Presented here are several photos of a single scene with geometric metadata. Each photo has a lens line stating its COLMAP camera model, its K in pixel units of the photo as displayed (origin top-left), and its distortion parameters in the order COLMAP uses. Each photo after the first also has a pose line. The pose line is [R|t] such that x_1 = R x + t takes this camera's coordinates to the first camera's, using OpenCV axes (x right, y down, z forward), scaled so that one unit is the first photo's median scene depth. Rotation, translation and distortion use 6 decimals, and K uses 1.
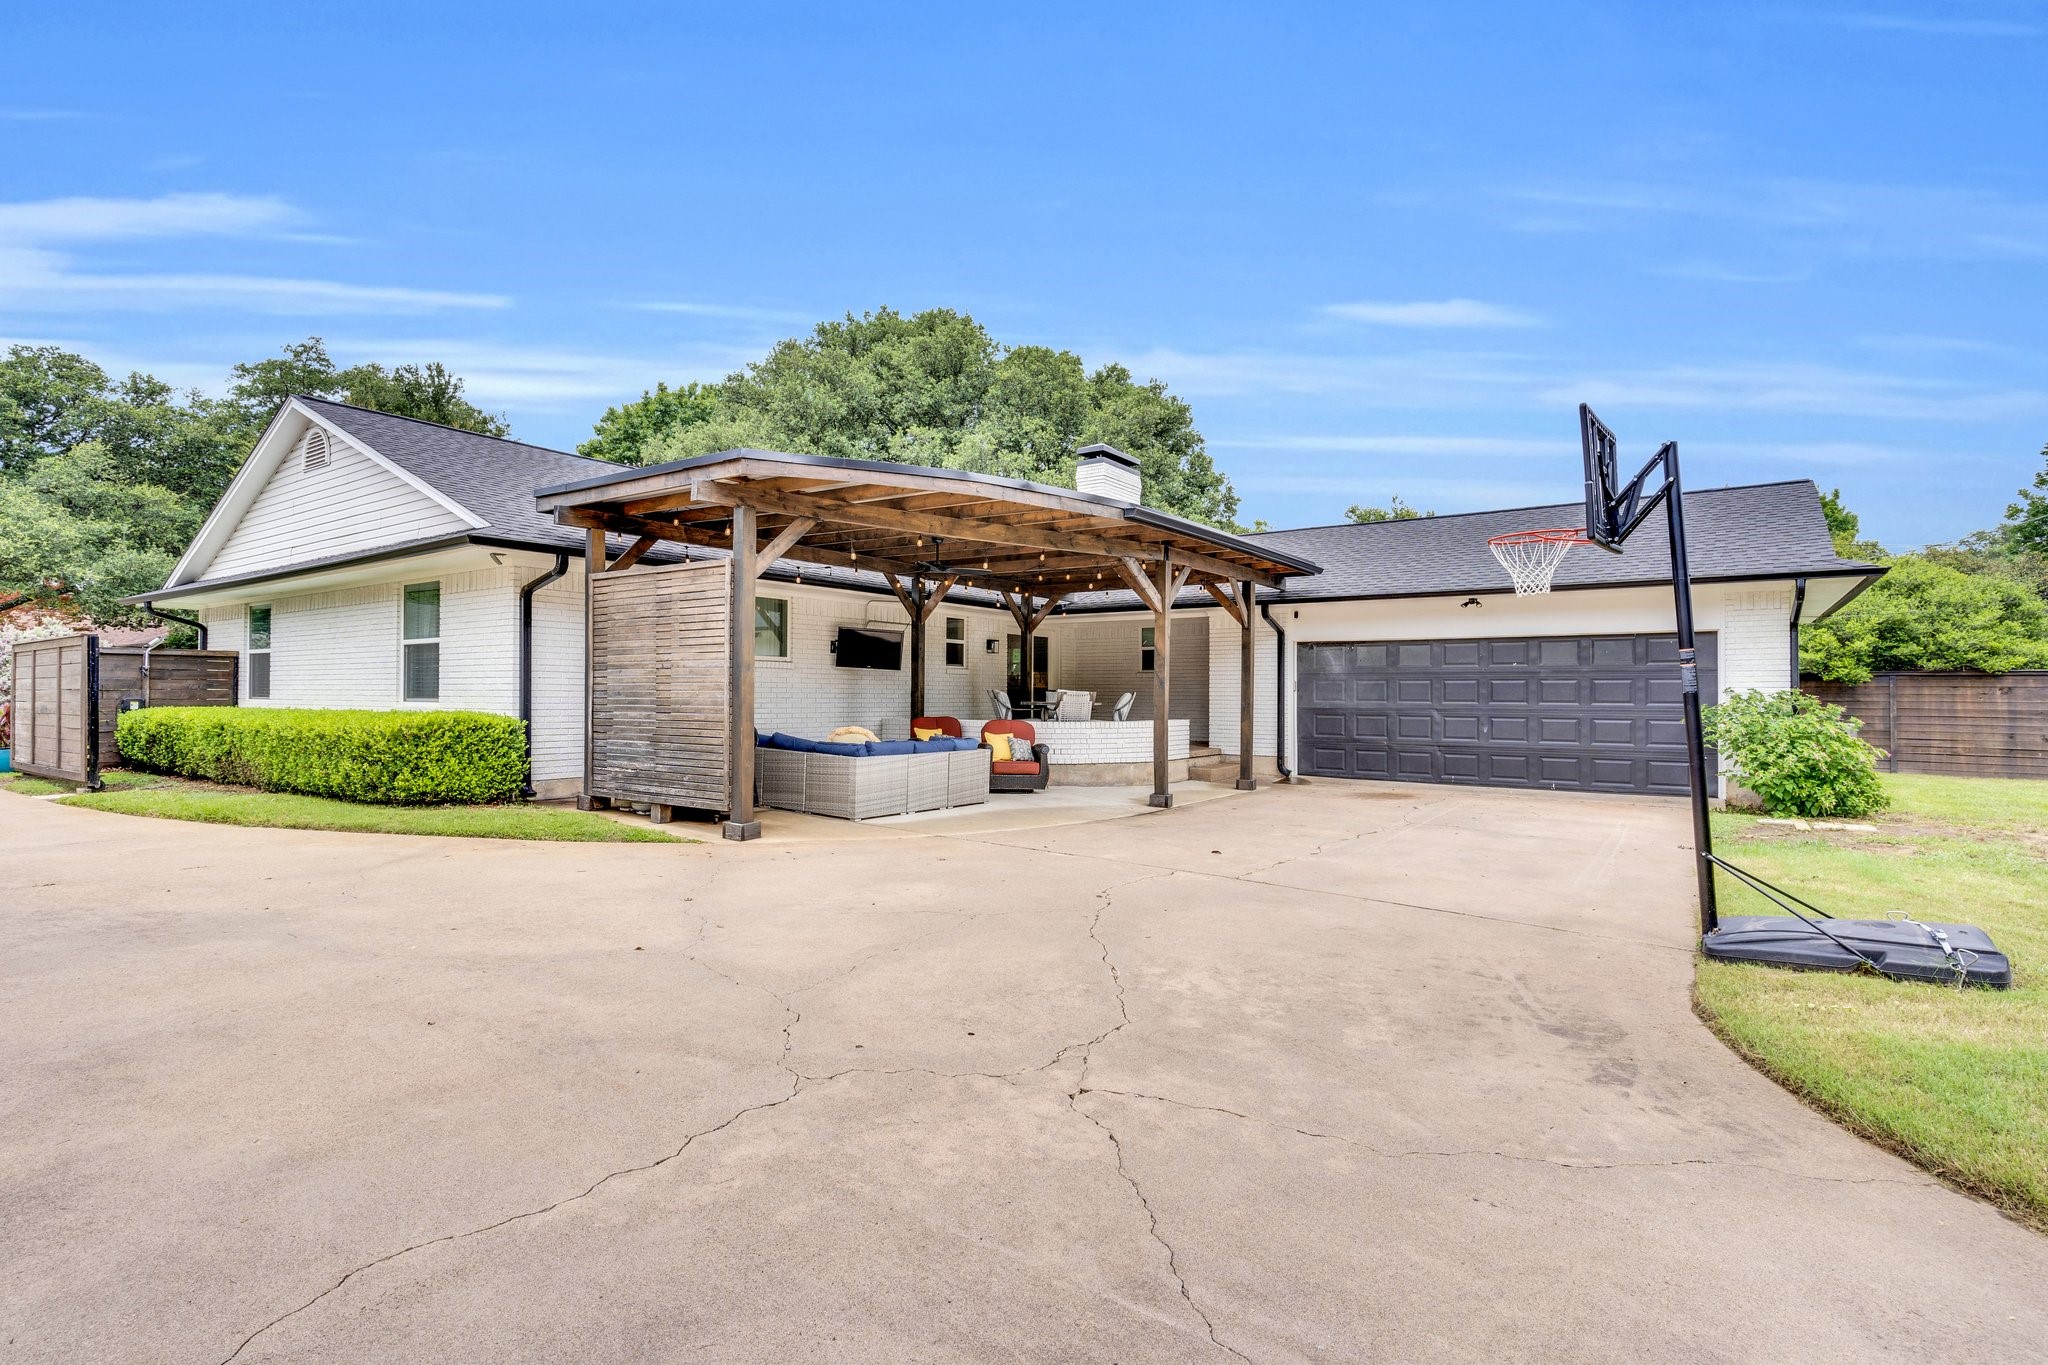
lens RADIAL K [[977.4, 0, 1025.0], [0, 977.4, 683.2], [0, 0, 1]] dist [0.003805, 0.000638]
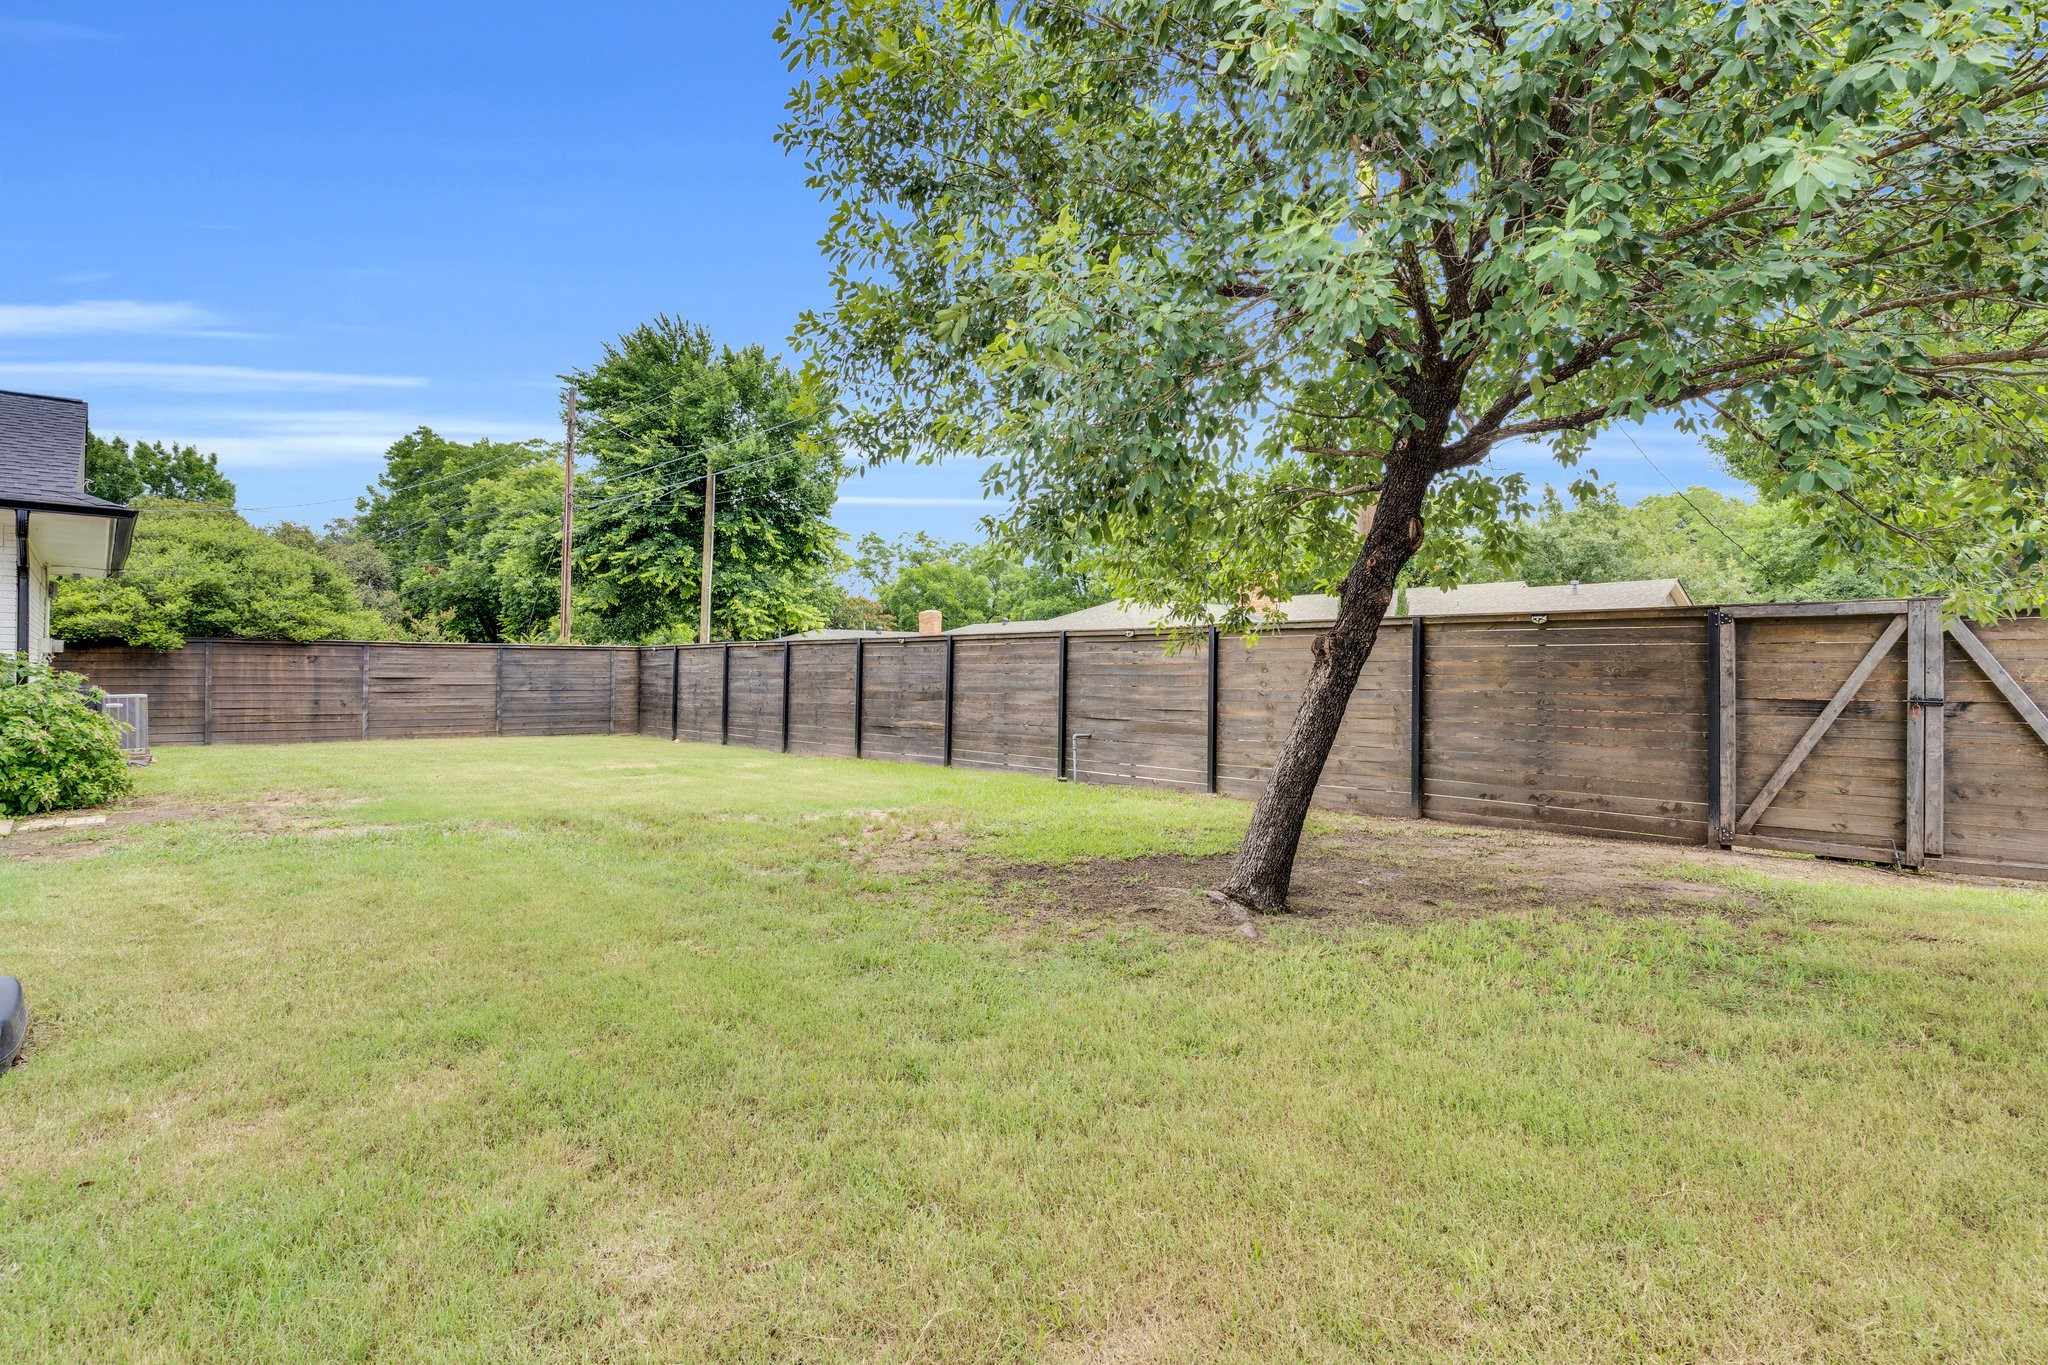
lens RADIAL K [[977.4, 0, 1023.1], [0, 977.4, 674.3], [0, 0, 1]] dist [0.003805, 0.000638]
pose [[0.203705, -0.004232, 0.979023, 0.124065], [-0.015723, 0.999848, 0.007593, 0.003685], [-0.978906, -0.016940, 0.203608, 0.039534]]
